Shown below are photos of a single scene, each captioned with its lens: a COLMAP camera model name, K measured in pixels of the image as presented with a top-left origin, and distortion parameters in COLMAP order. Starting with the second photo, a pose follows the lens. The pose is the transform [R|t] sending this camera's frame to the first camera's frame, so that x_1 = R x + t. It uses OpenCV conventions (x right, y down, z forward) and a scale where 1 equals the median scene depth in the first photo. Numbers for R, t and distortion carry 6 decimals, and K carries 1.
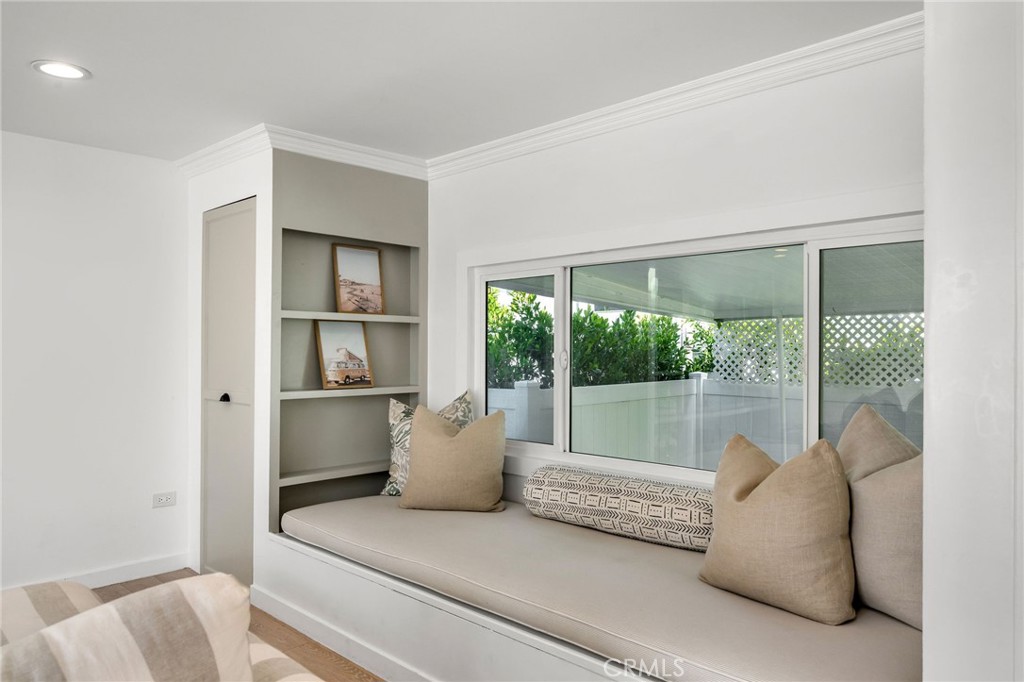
lens RADIAL K [[674.9, 0, 520.5], [0, 674.9, 346.5], [0, 0, 1]] dist [-0.005555, 0.004259]
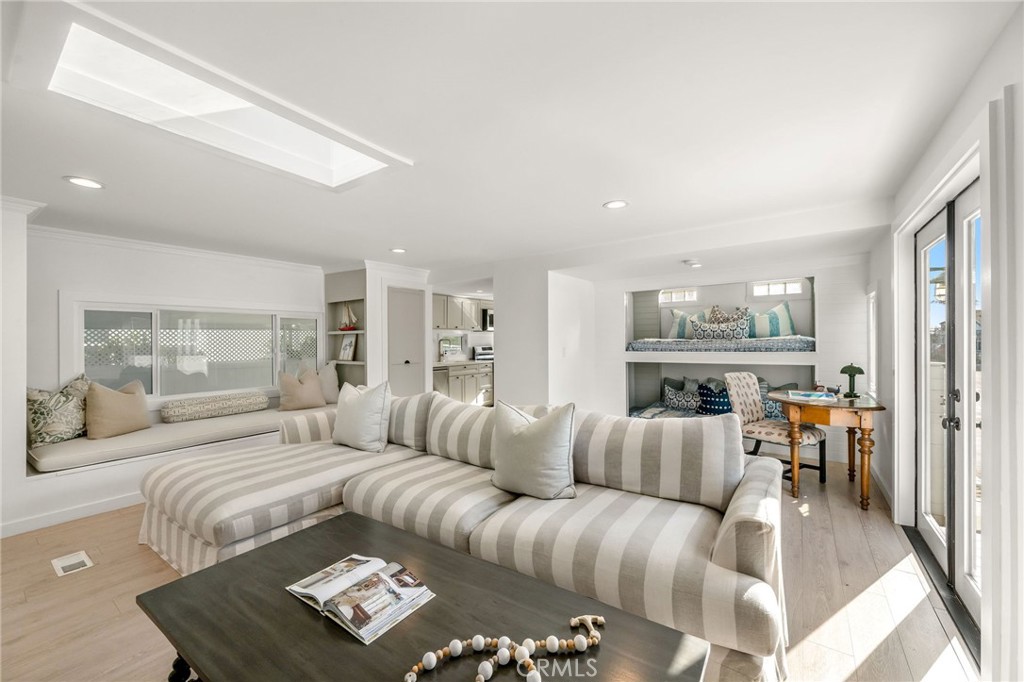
lens RADIAL K [[407.5, 0, 503.2], [0, 407.5, 348.4], [0, 0, 1]] dist [0.004141, 0.000894]
pose [[-0.122473, -0.019865, 0.992273, -1.247697], [0.009925, 0.999725, 0.021239, -0.011065], [-0.992422, 0.012449, -0.122242, 0.072633]]
